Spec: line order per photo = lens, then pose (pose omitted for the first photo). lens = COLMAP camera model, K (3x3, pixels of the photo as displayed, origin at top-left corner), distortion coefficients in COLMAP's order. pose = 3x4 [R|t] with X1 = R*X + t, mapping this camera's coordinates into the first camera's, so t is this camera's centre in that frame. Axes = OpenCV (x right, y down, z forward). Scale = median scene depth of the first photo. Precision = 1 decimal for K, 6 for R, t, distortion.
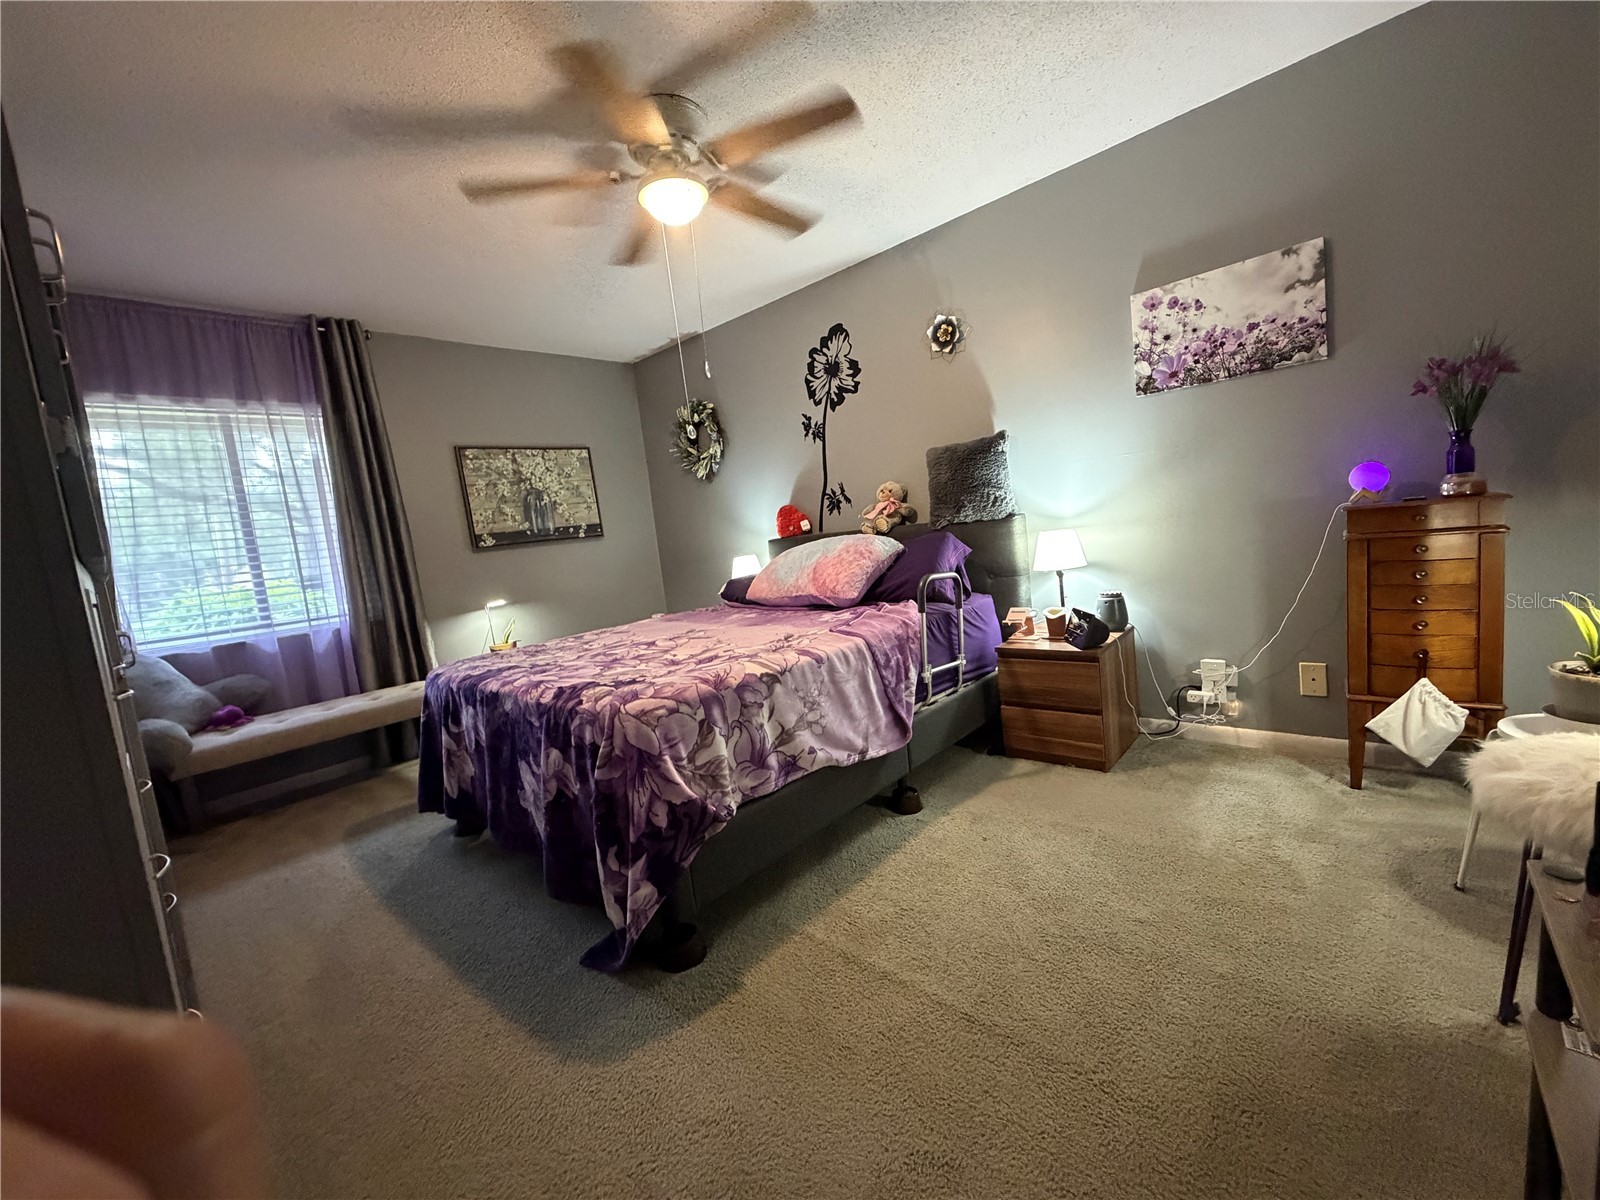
lens RADIAL K [[638.0, 0, 795.3], [0, 638.0, 598.2], [0, 0, 1]] dist [0.001776, -0.000186]
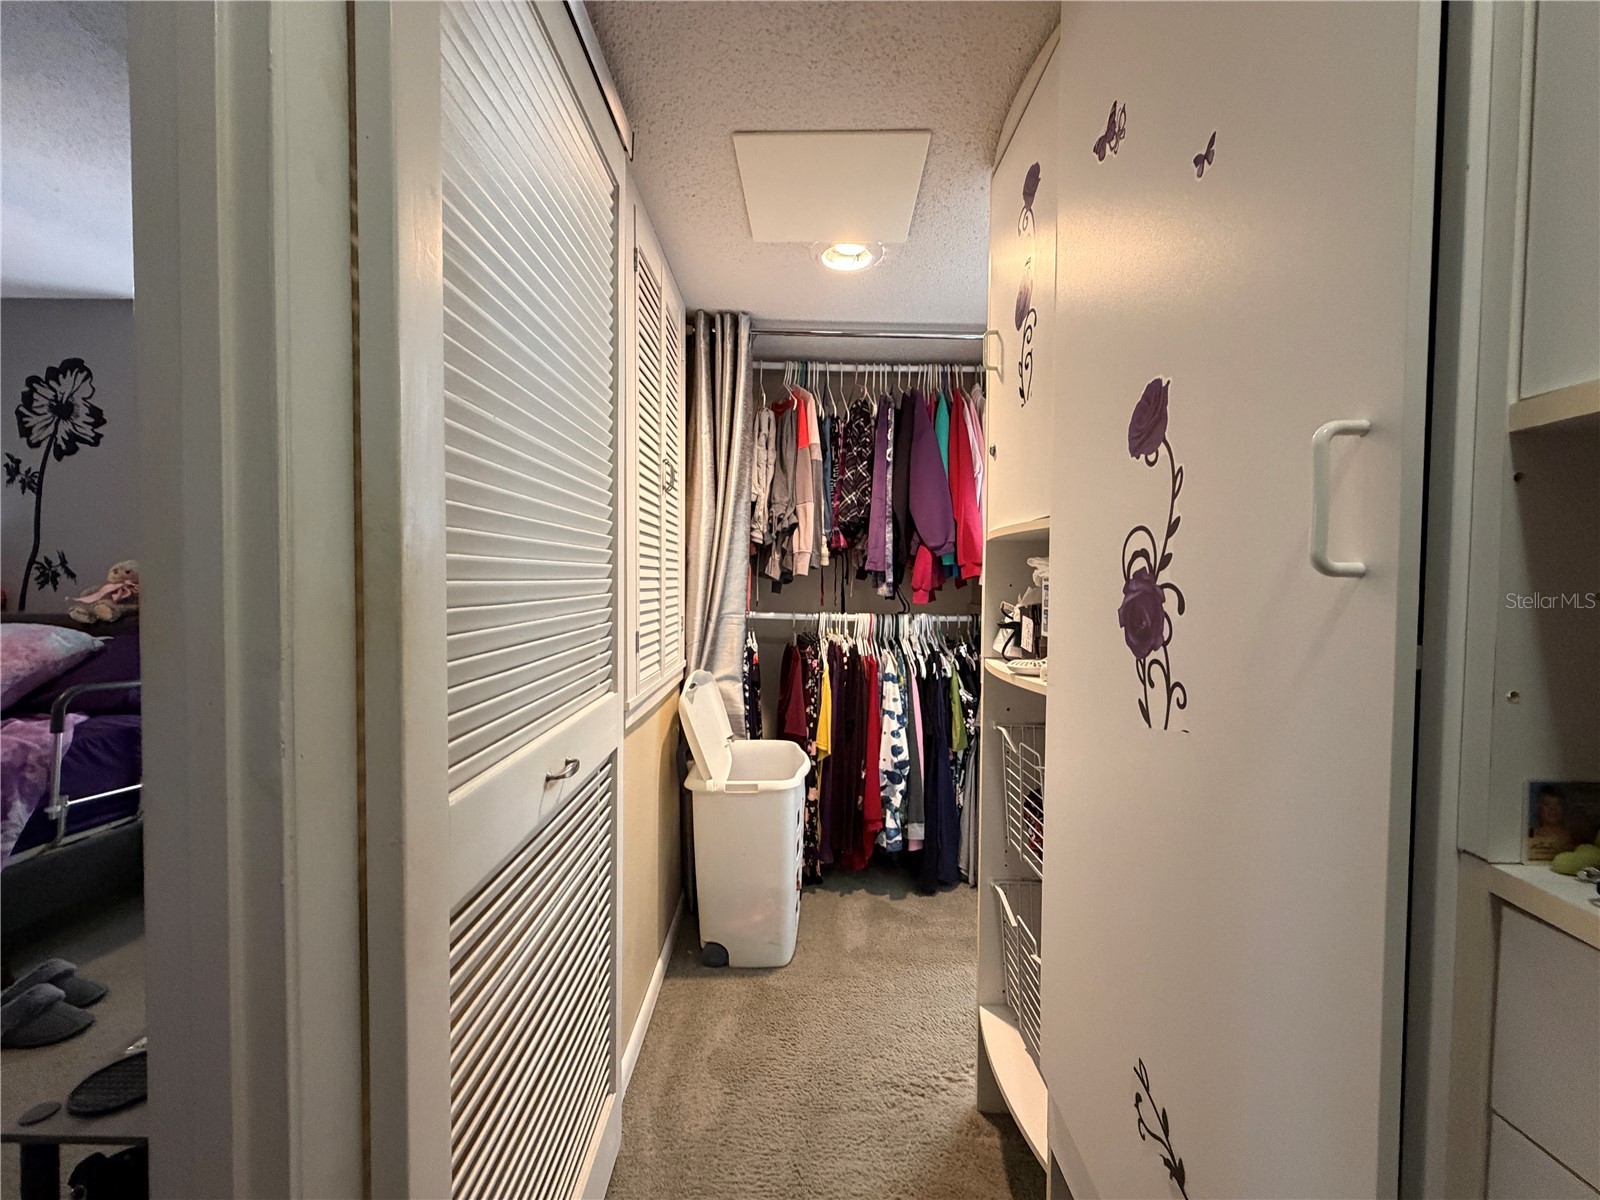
lens RADIAL K [[638.0, 0, 795.6], [0, 638.0, 596.6], [0, 0, 1]] dist [0.001776, -0.000186]
pose [[0.733959, 0.096921, 0.672243, 0.213033], [-0.013131, 0.991606, -0.128630, -0.037836], [-0.679067, 0.085582, 0.729071, -0.175569]]
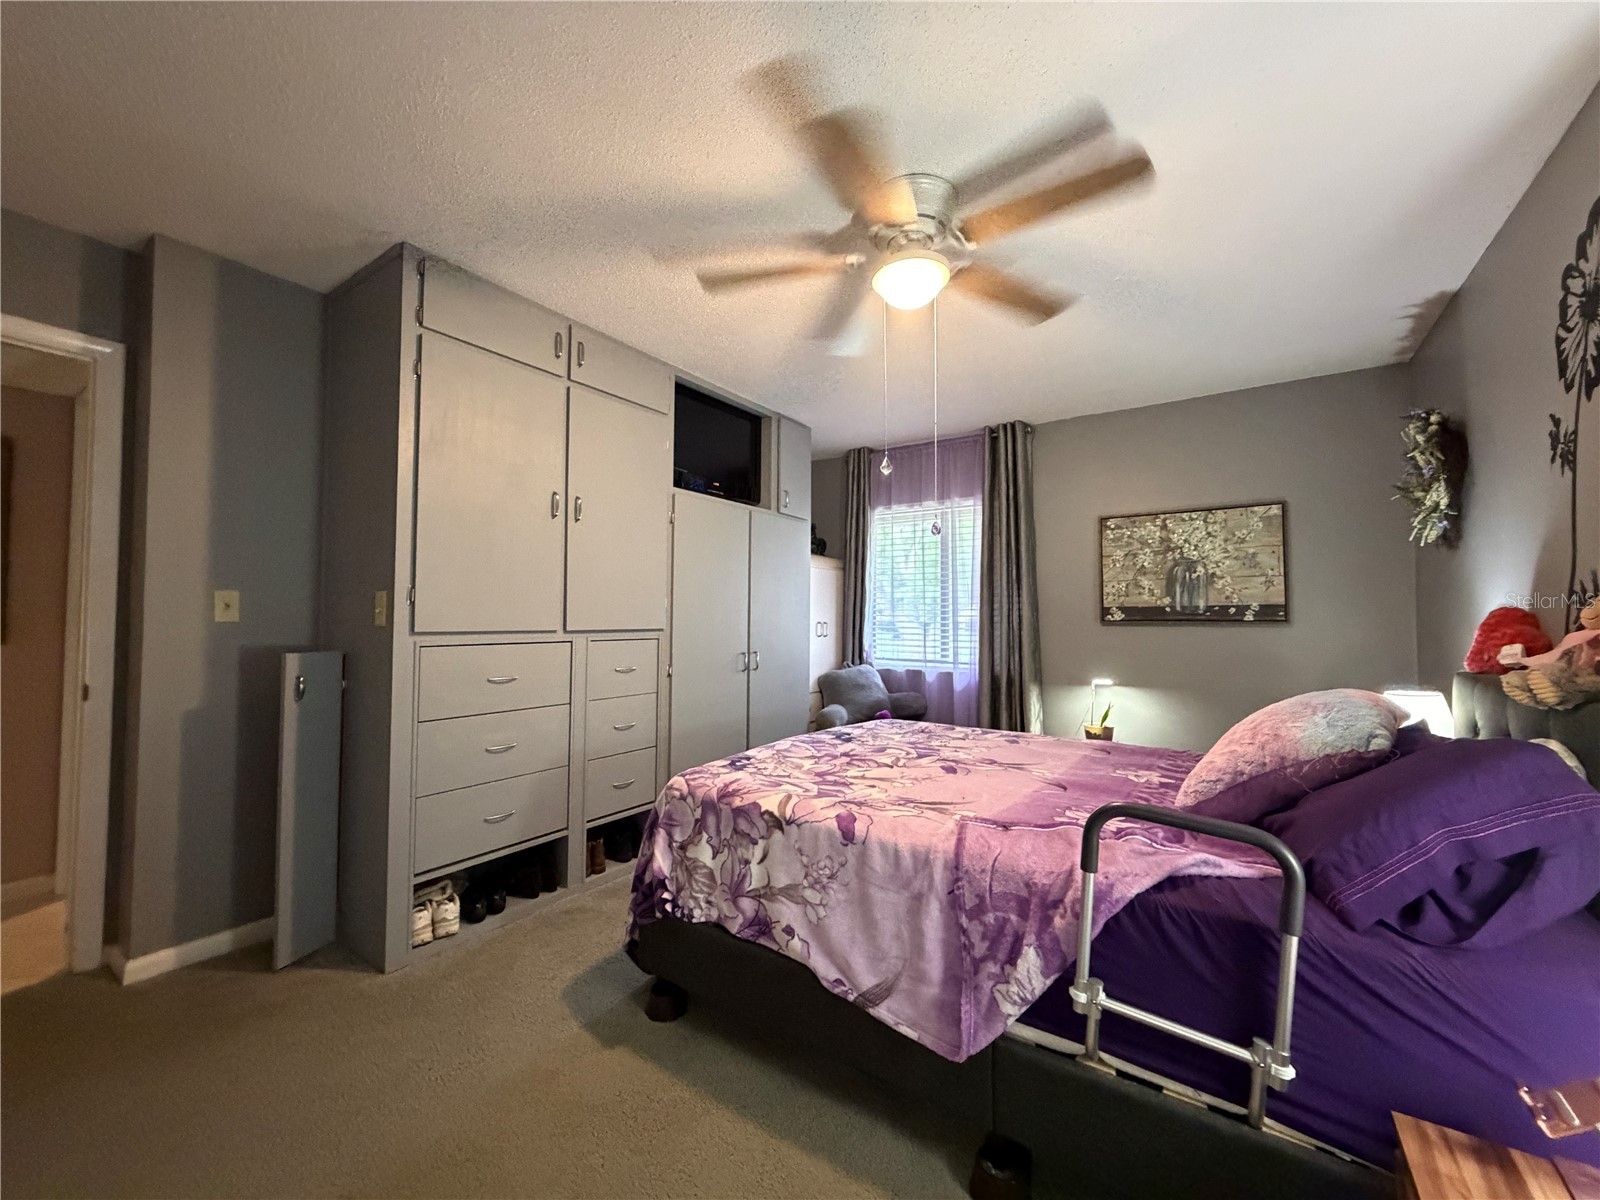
lens RADIAL K [[638.0, 0, 800.2], [0, 638.0, 602.5], [0, 0, 1]] dist [0.001776, -0.000186]
pose [[0.135960, 0.086700, -0.986913, 0.418352], [-0.128687, 0.989269, 0.069179, -0.123608], [0.982321, 0.117597, 0.145658, 0.442918]]
